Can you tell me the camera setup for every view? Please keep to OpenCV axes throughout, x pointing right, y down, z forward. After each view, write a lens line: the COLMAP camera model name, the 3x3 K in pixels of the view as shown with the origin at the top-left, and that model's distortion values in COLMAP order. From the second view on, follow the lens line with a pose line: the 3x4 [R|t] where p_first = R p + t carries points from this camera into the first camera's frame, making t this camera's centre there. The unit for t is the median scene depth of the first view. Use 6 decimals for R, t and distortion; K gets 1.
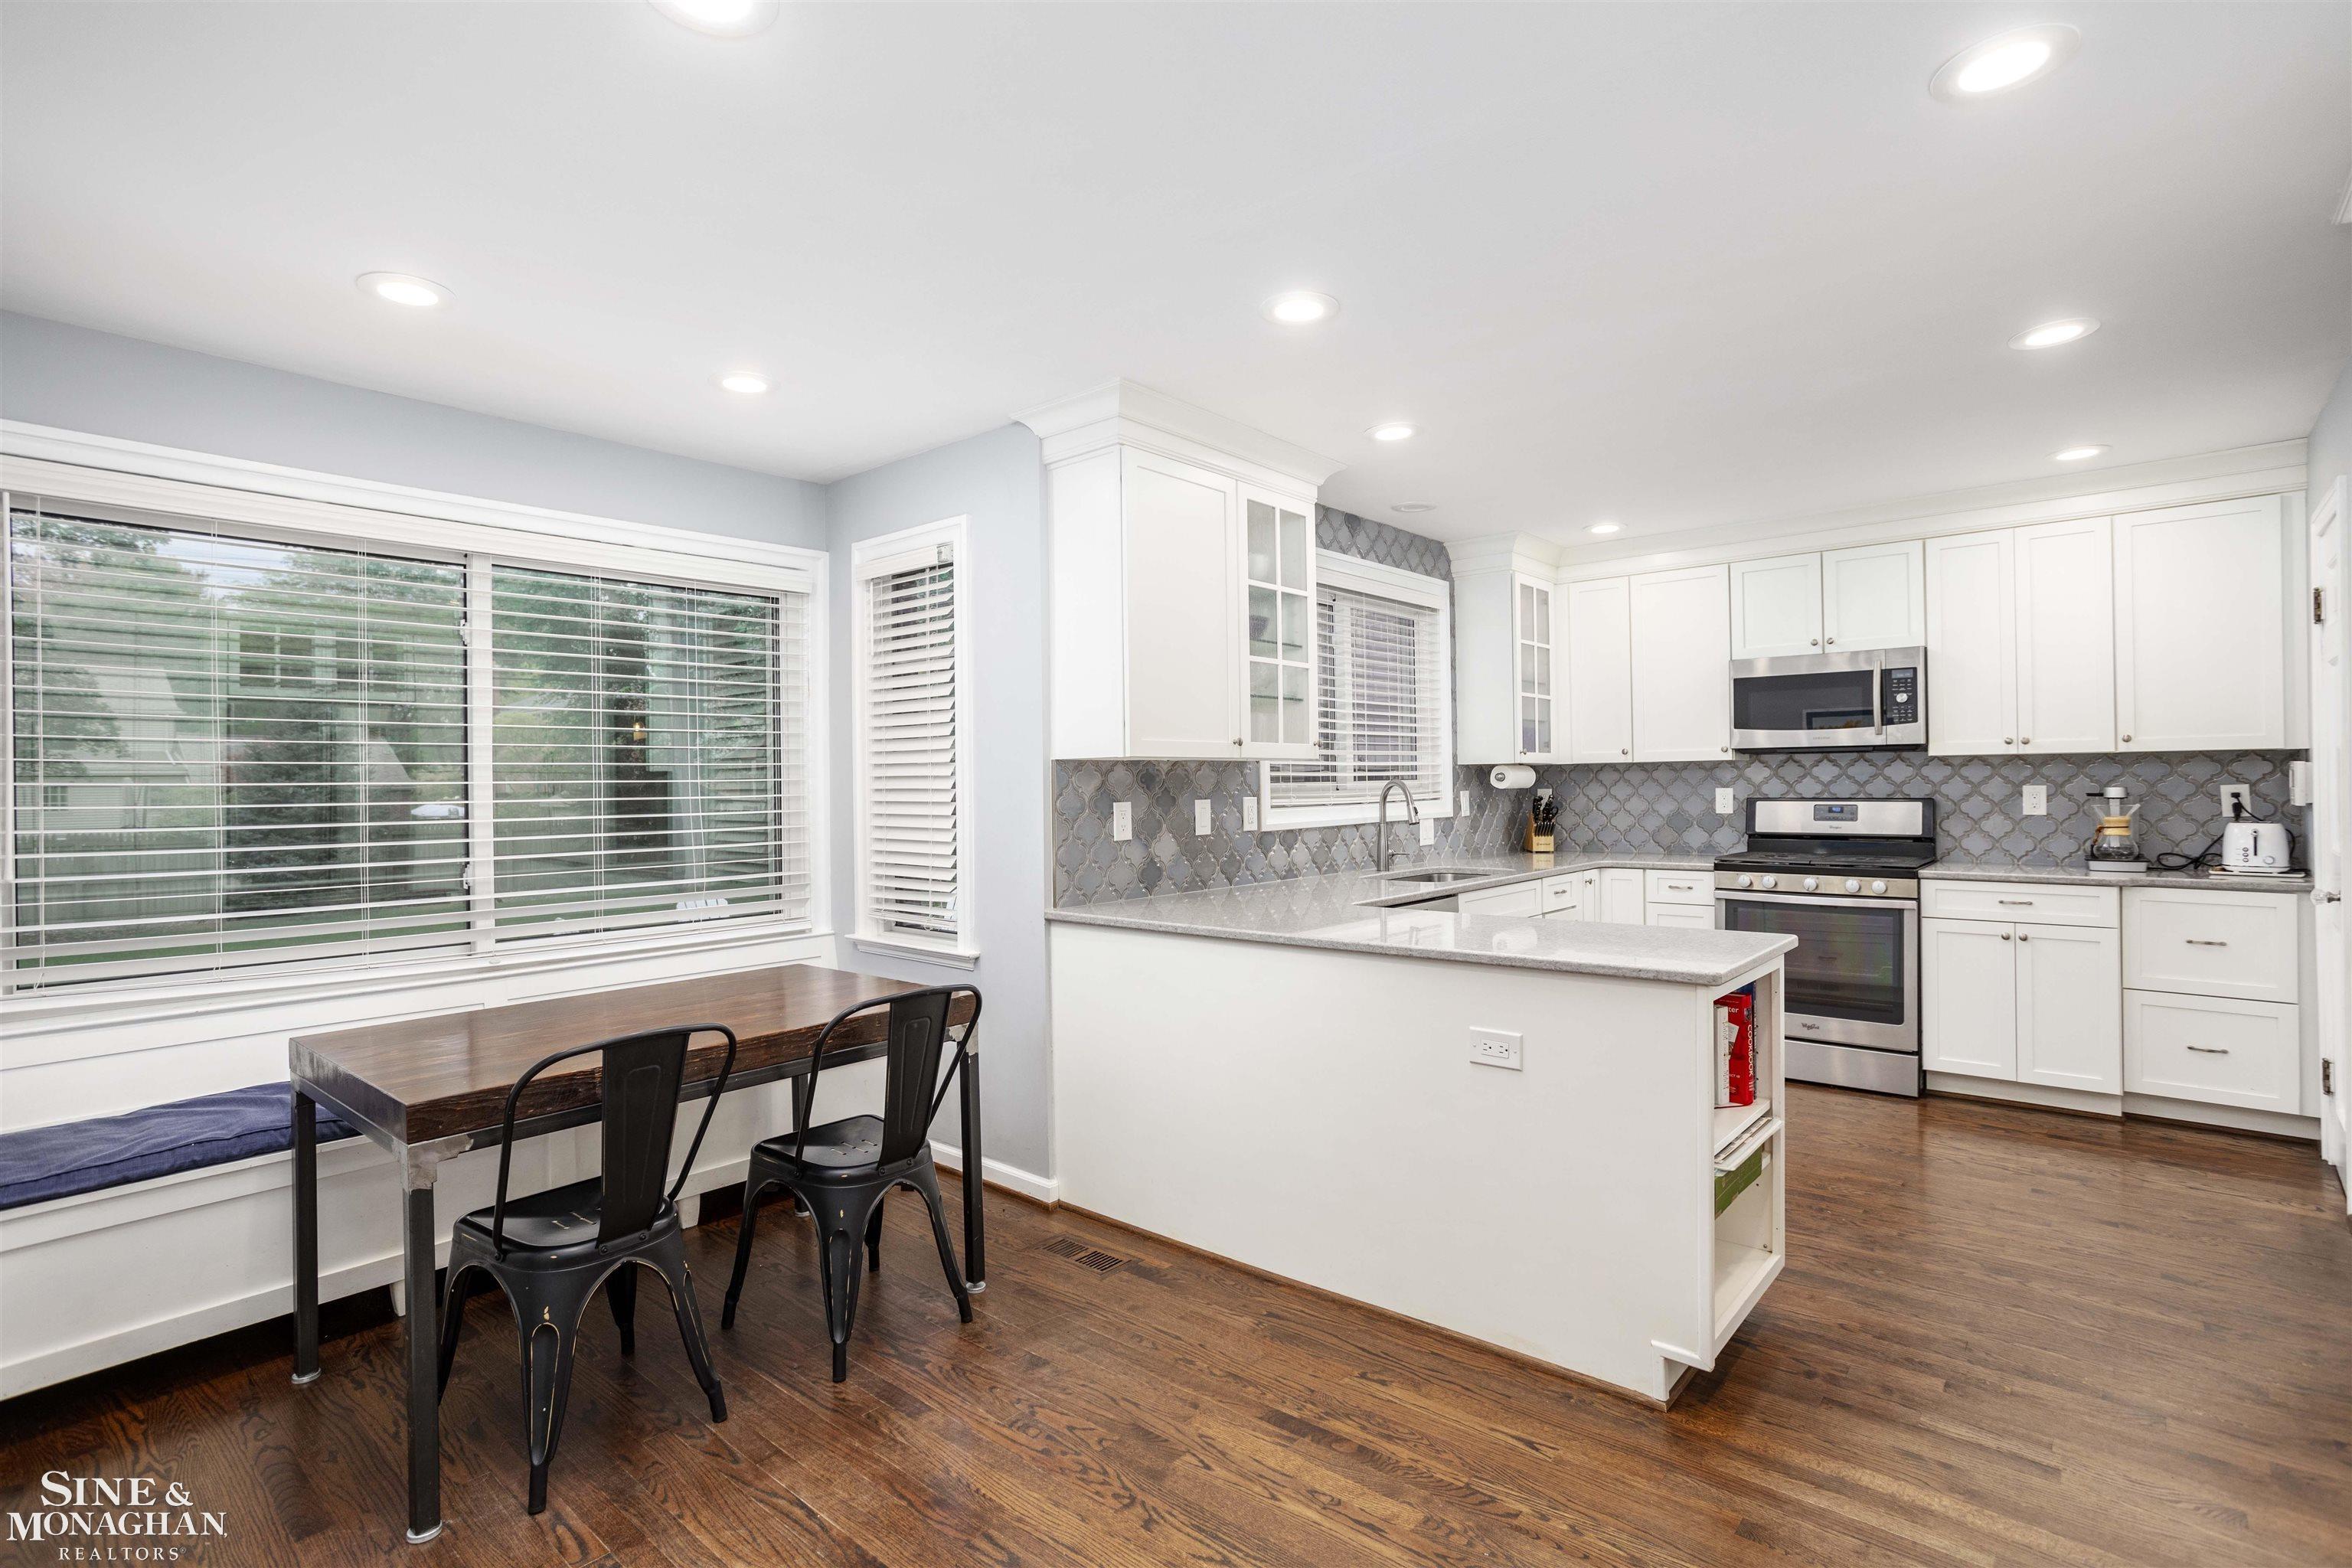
lens RADIAL K [[1128.3, 0, 1168.1], [0, 1128.3, 778.3], [0, 0, 1]] dist [-0.053723, 0.031934]
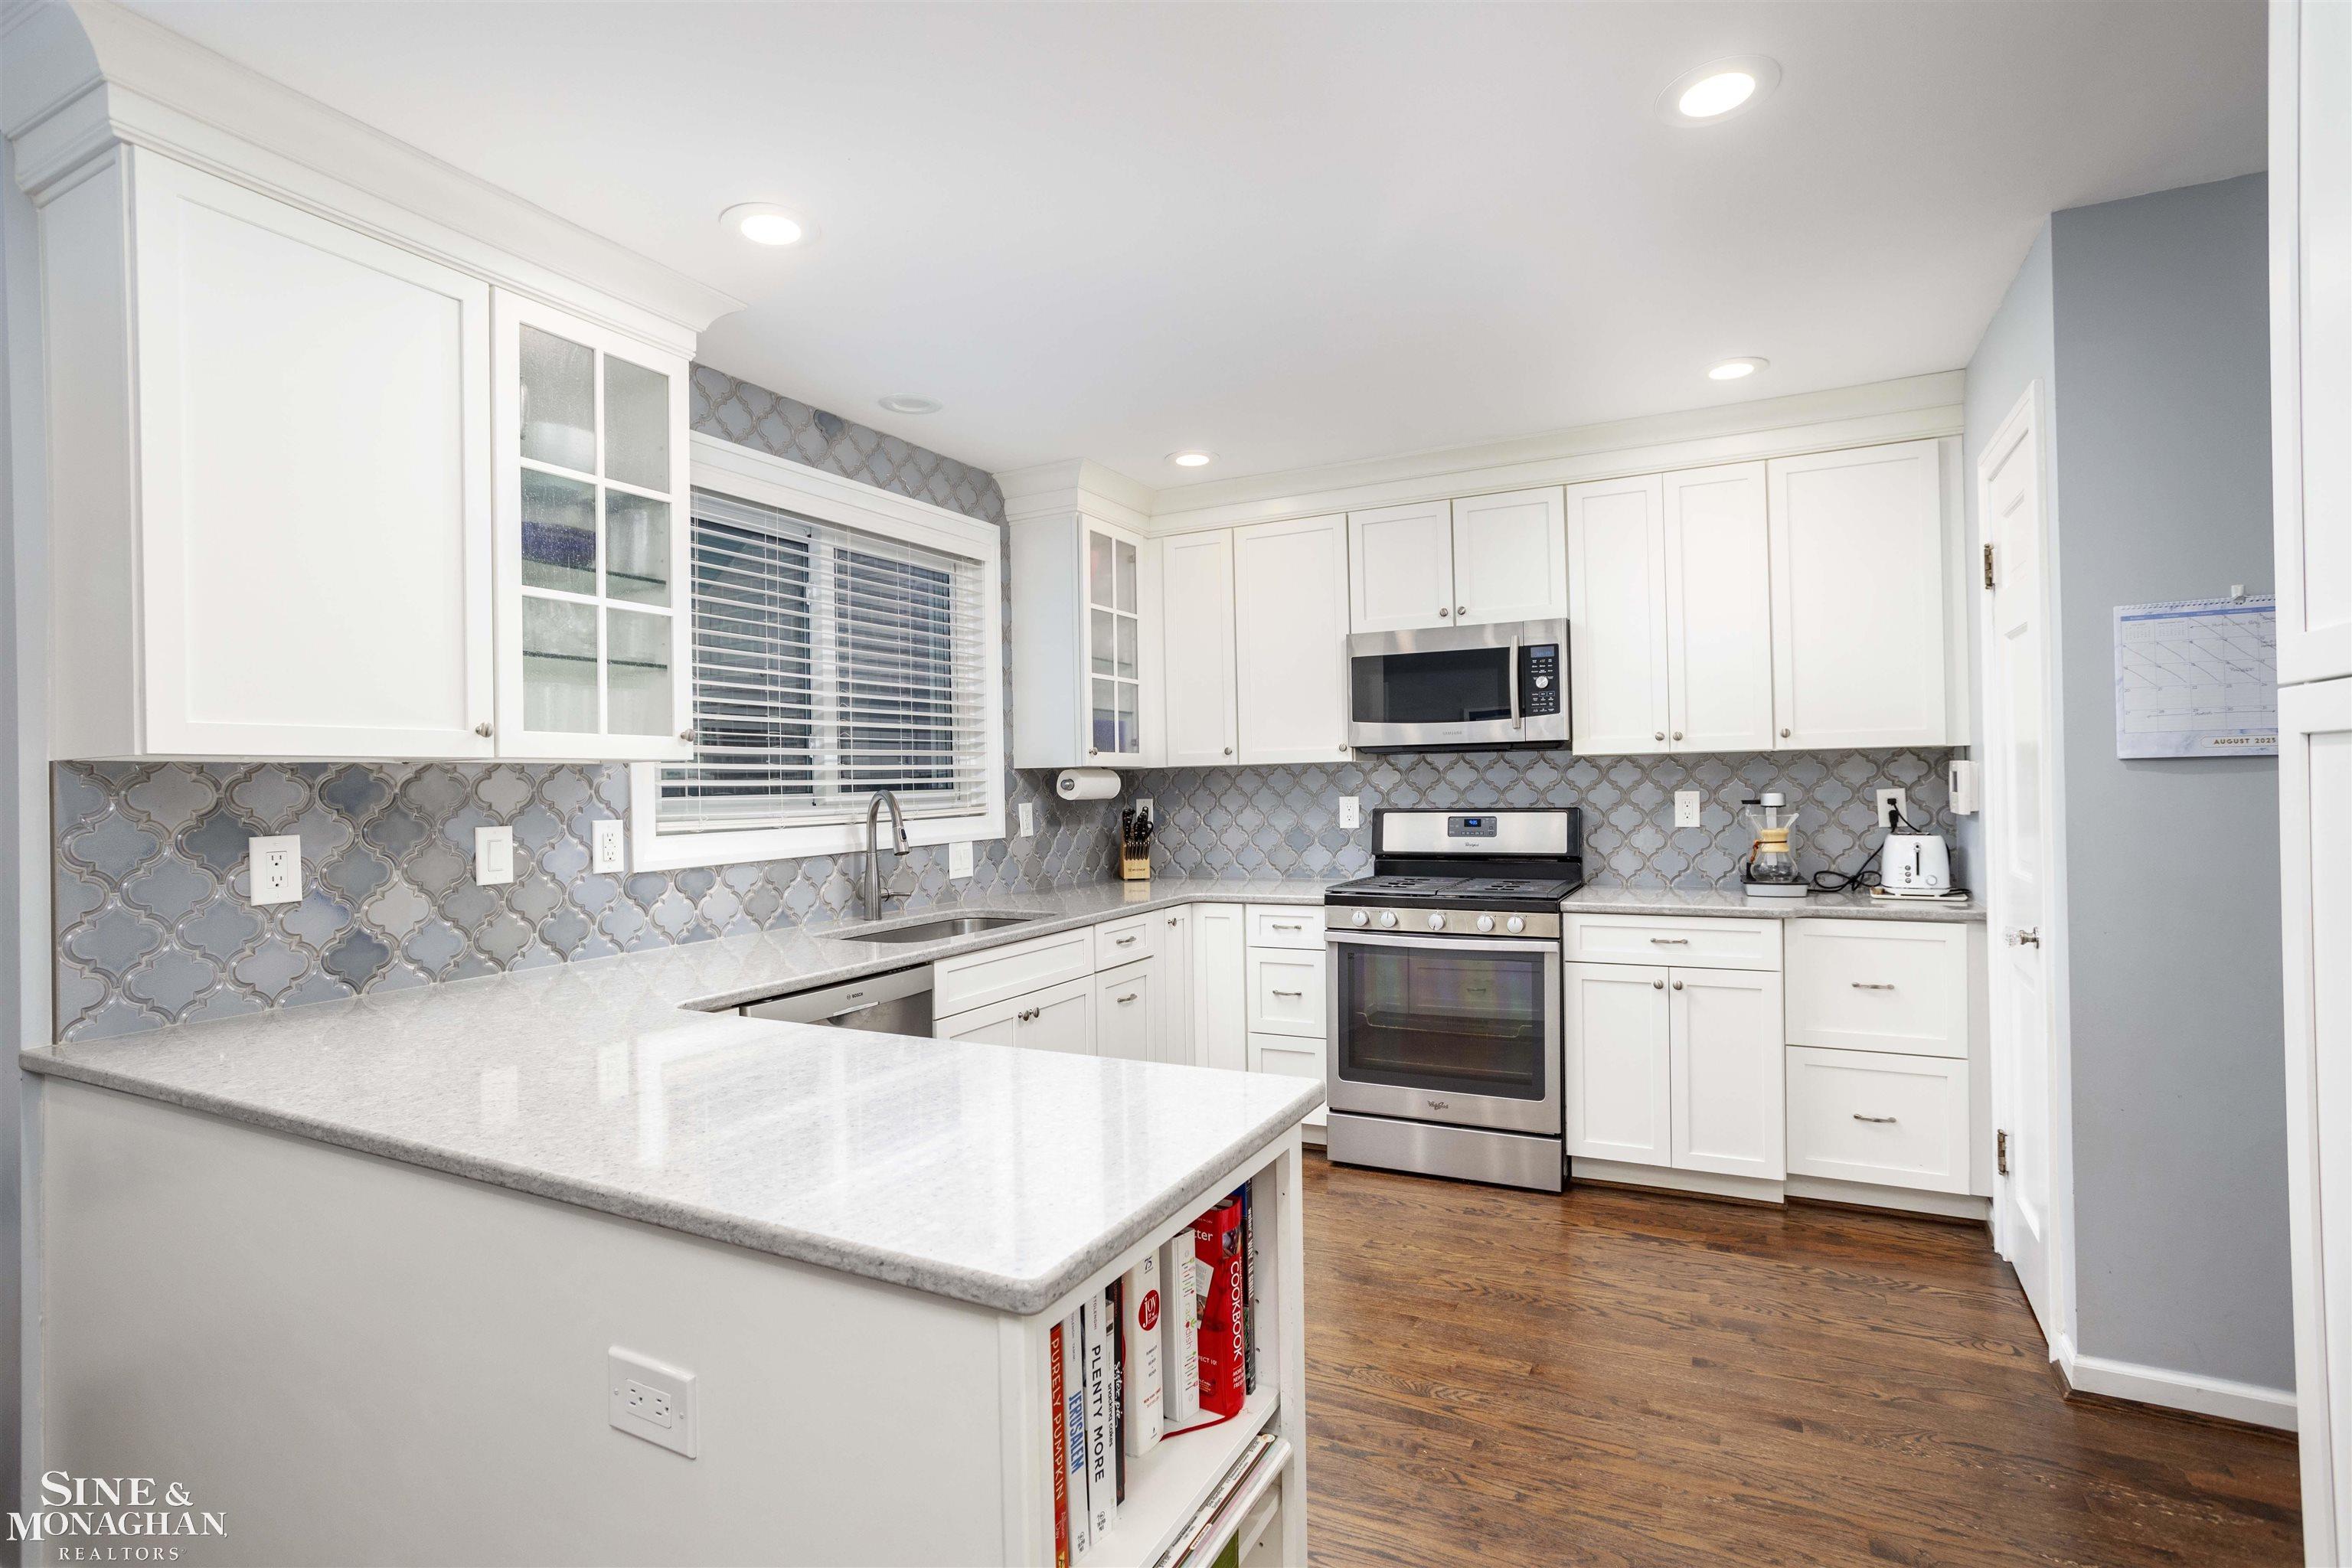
lens RADIAL K [[1128.3, 0, 1168.1], [0, 1128.3, 778.3], [0, 0, 1]] dist [-0.053723, 0.031934]
pose [[0.971511, -0.005272, 0.236934, 0.220266], [0.006440, 0.999971, -0.004158, -0.002429], [-0.236905, 0.005565, 0.971517, 0.295277]]
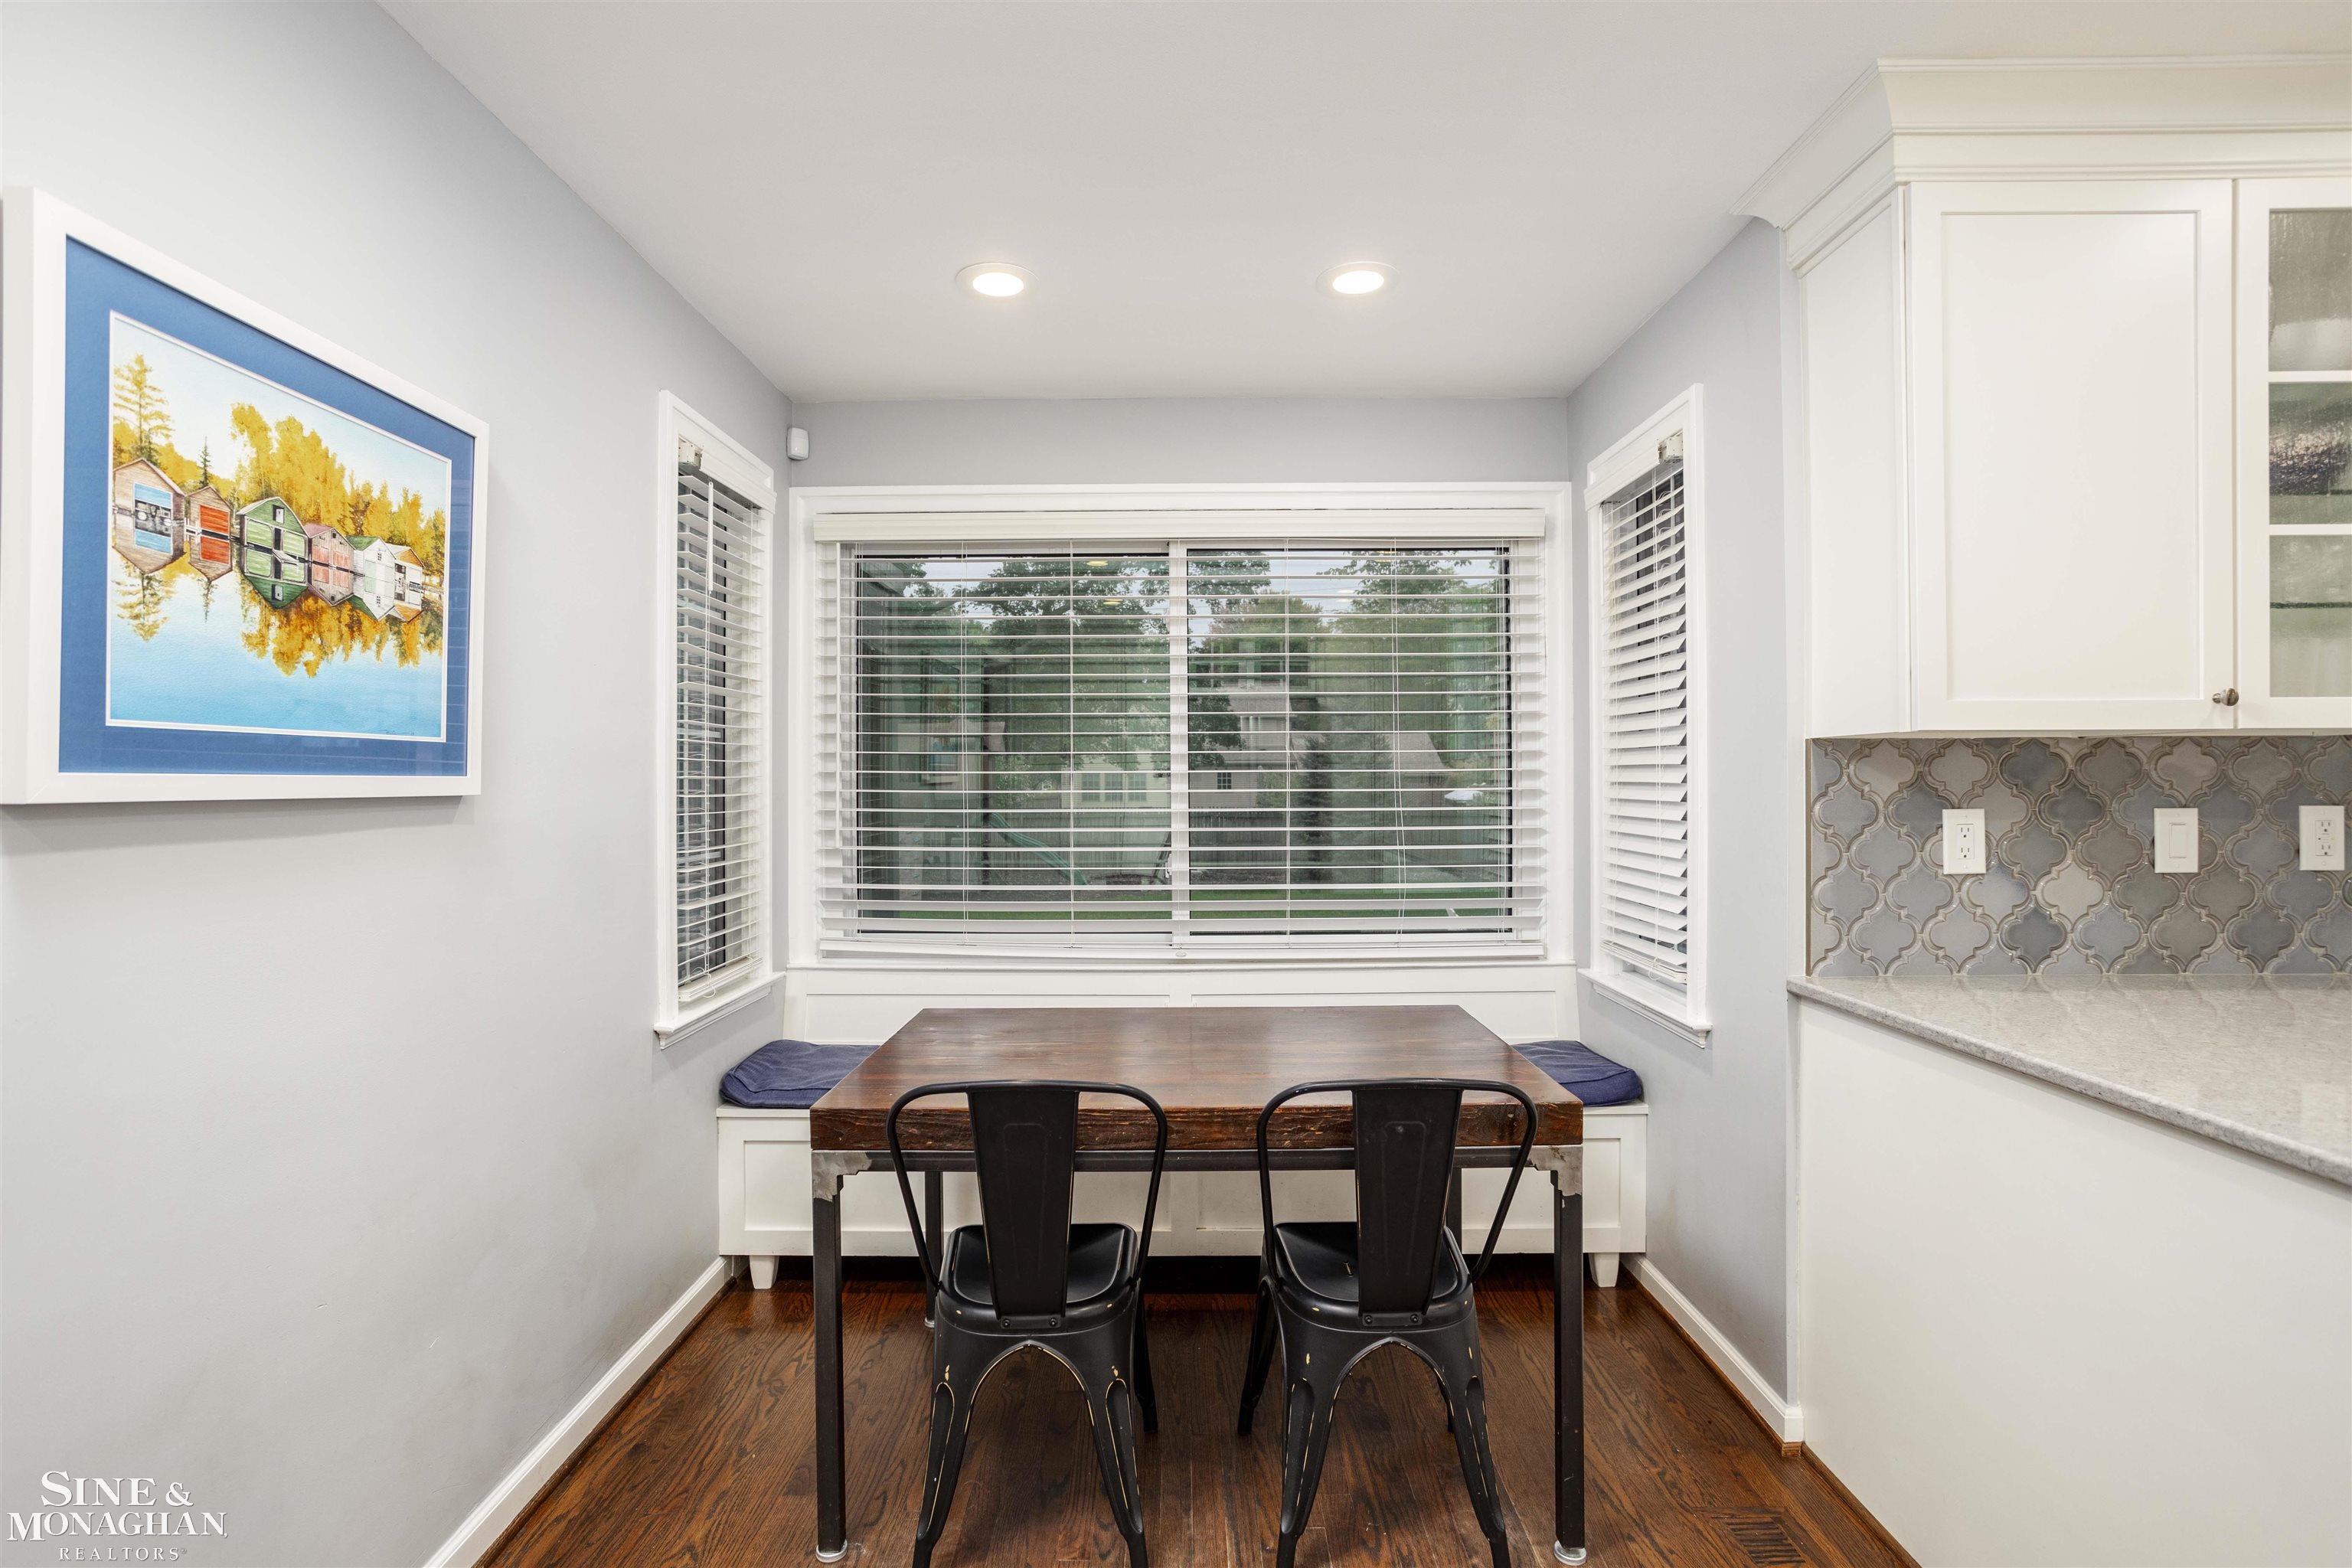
lens RADIAL K [[1128.3, 0, 1168.1], [0, 1128.3, 778.3], [0, 0, 1]] dist [-0.053723, 0.031934]
pose [[0.652362, 0.008386, -0.757861, 0.104992], [-0.000743, 0.999945, 0.010425, -0.000671], [0.757907, -0.006238, 0.652333, 0.257595]]
